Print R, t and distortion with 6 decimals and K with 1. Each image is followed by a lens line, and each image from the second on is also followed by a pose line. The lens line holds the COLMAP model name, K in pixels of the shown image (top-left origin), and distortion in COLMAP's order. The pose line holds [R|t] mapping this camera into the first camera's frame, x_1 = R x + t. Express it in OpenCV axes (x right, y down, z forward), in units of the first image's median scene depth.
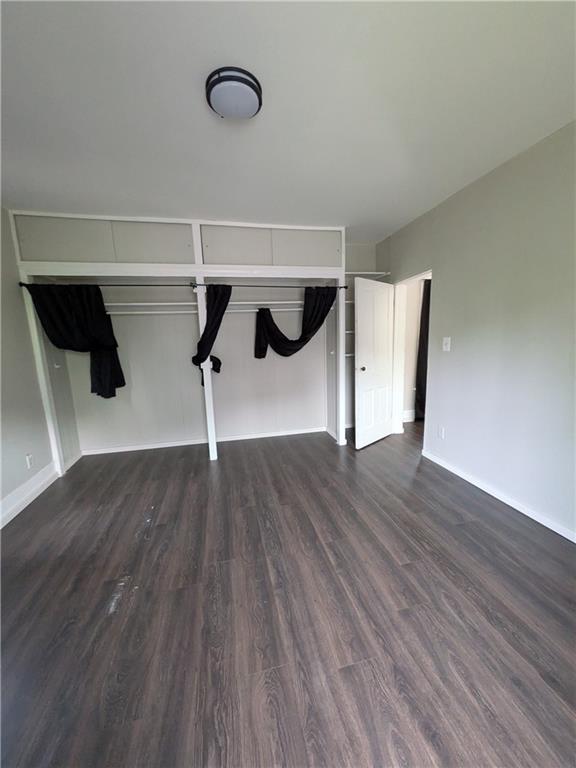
lens RADIAL K [[303.7, 0, 288.0], [0, 303.7, 384.0], [0, 0, 1]] dist [-0.001597, -0.000407]
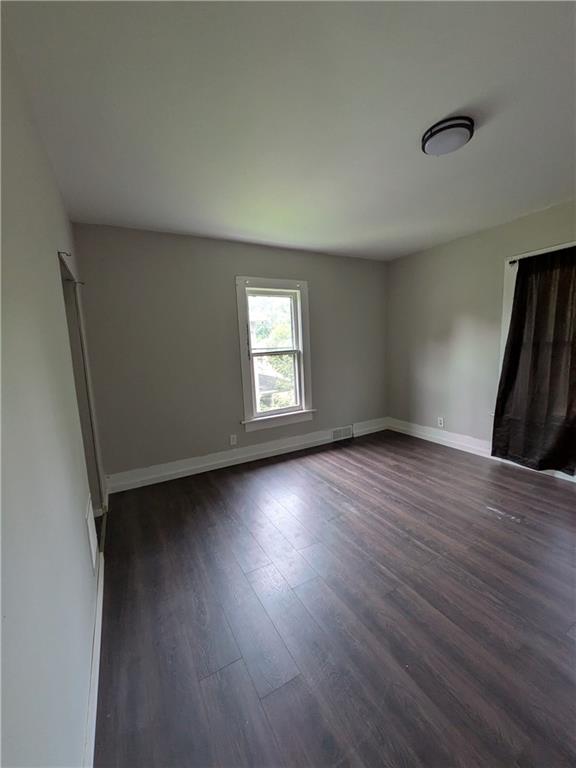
lens RADIAL K [[303.7, 0, 288.0], [0, 303.7, 384.0], [0, 0, 1]] dist [-0.001597, -0.000407]
pose [[-0.958063, 0.103829, -0.267085, 0.922809], [0.024019, 0.957865, 0.286213, -0.407963], [0.285548, 0.267795, -0.920189, 2.394037]]
